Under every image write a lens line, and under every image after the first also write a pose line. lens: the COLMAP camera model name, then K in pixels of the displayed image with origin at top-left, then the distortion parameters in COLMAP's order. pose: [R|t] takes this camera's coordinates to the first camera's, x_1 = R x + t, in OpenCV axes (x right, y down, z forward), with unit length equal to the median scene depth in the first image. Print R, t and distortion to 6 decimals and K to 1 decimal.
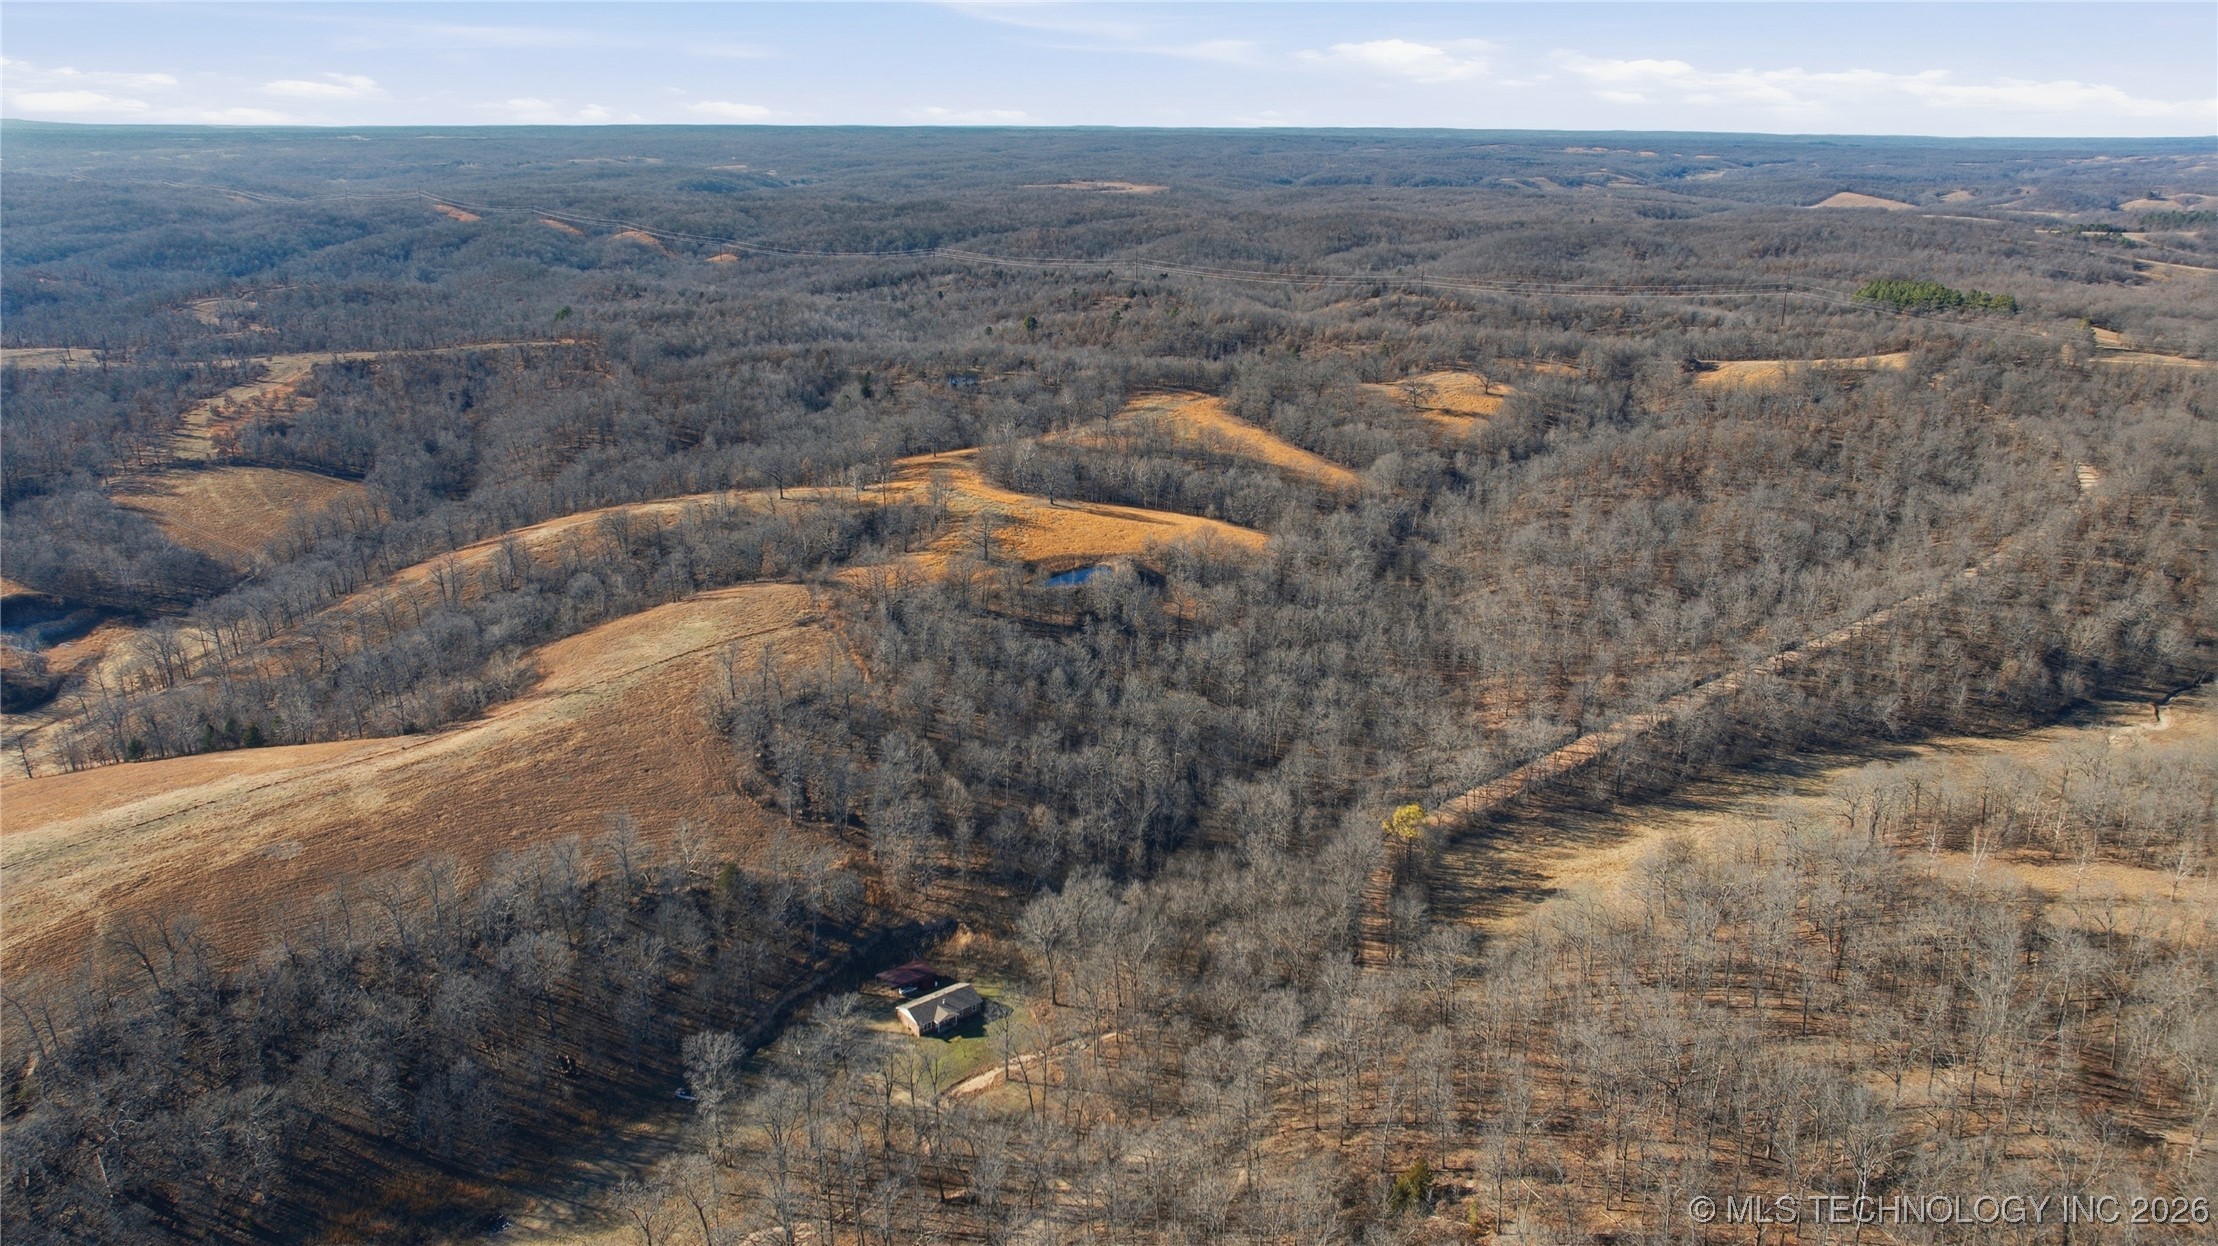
lens RADIAL K [[1629.5, 0, 1120.4], [0, 1629.5, 627.1], [0, 0, 1]] dist [-0.002627, -0.004736]
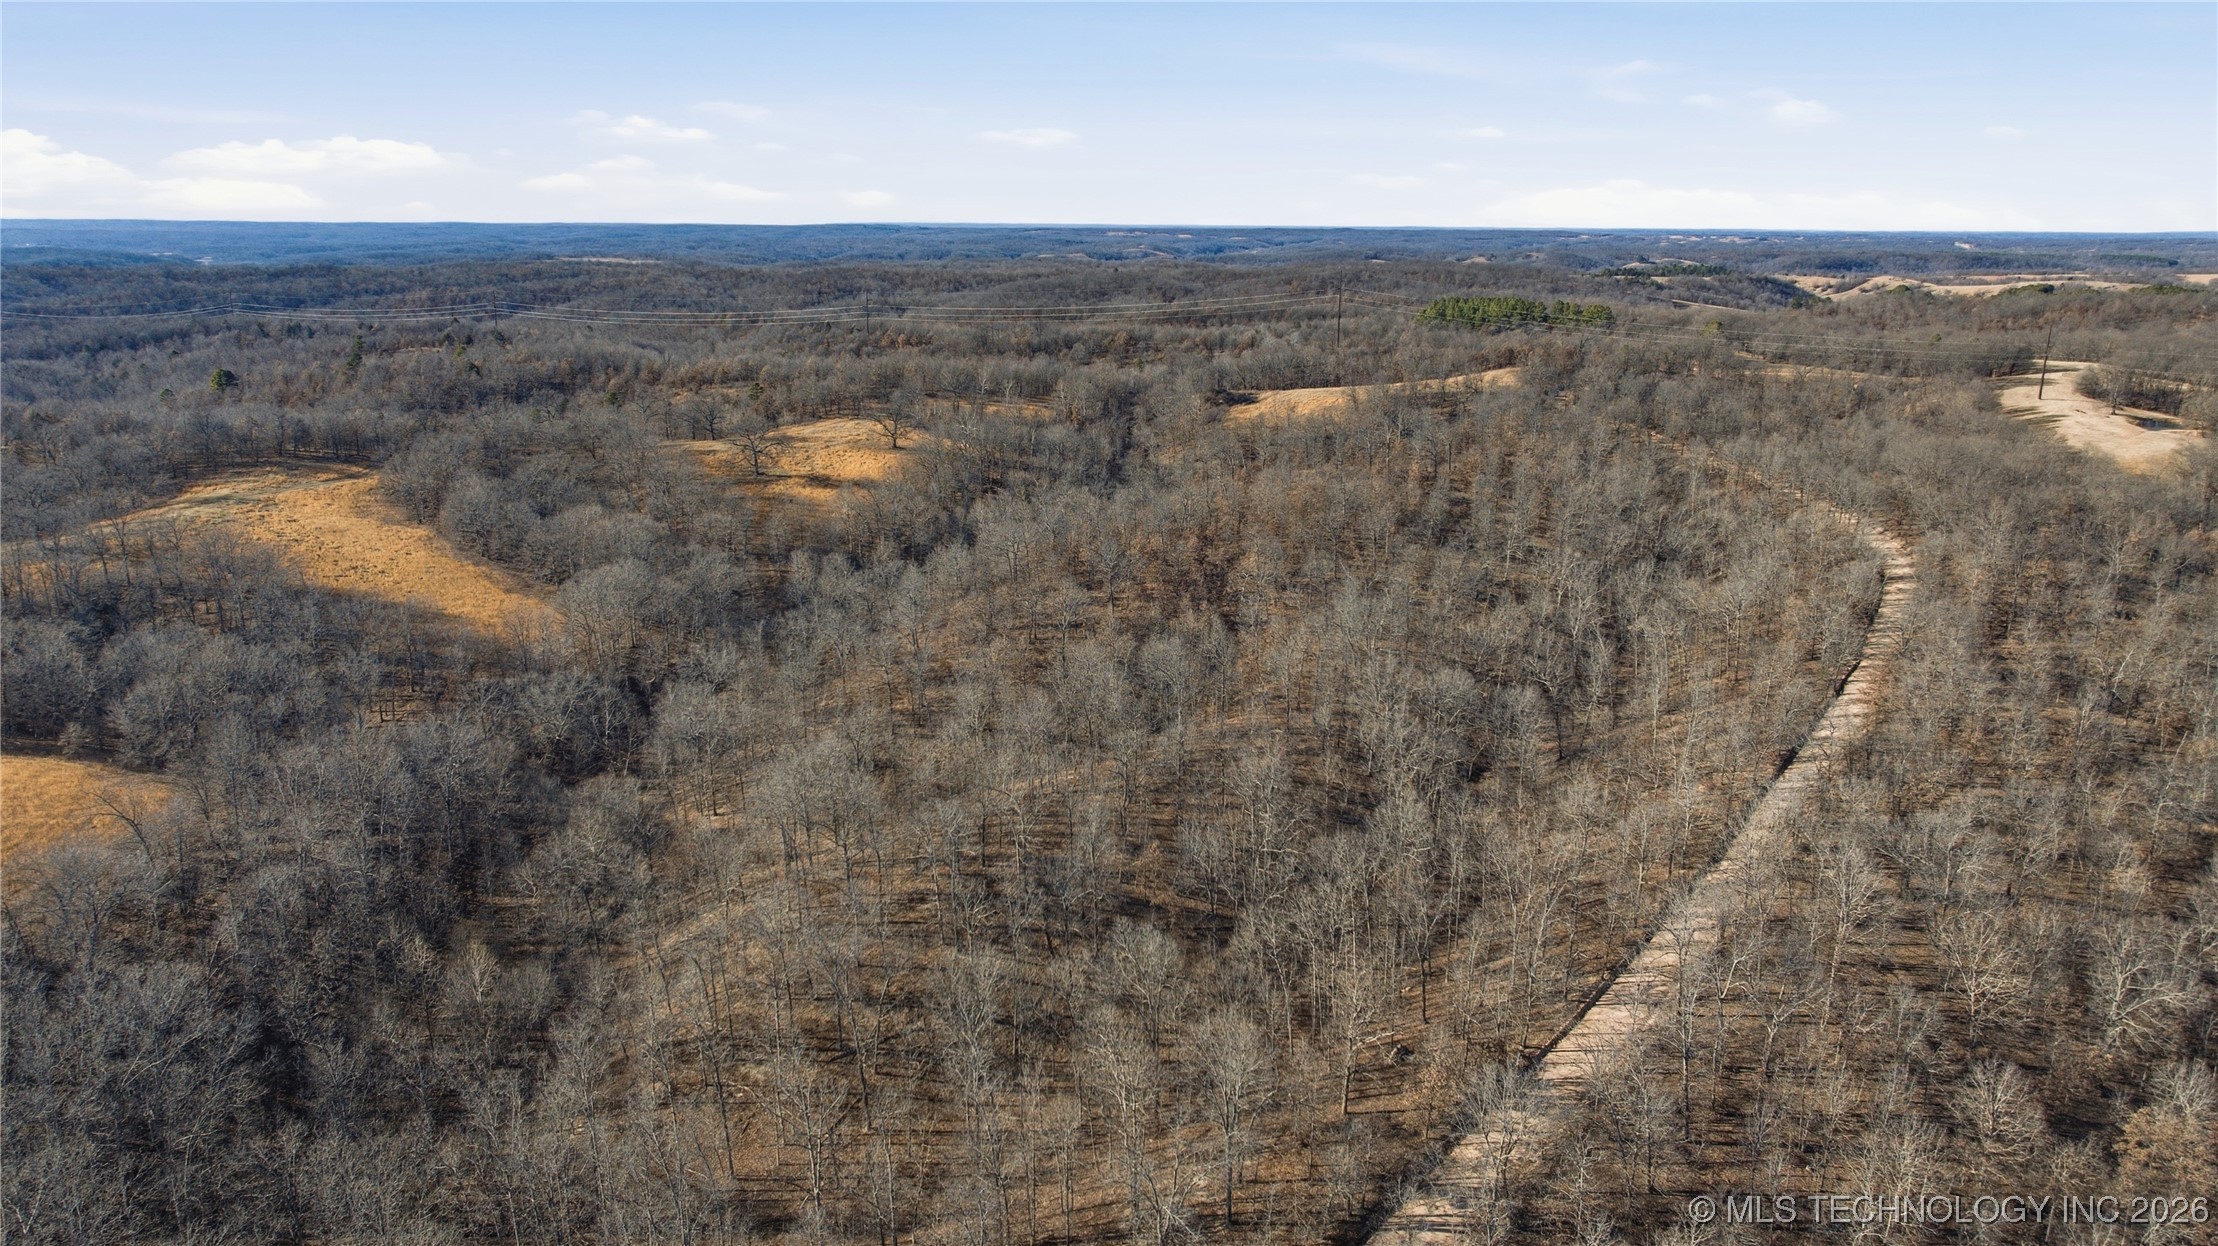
lens RADIAL K [[1629.5, 0, 1105.1], [0, 1629.5, 621.2], [0, 0, 1]] dist [-0.002627, -0.004736]
pose [[0.968572, -0.068083, 0.239236, 0.145434], [0.082306, 0.995354, -0.049961, -0.041578], [-0.234723, 0.068082, 0.969675, 0.386912]]
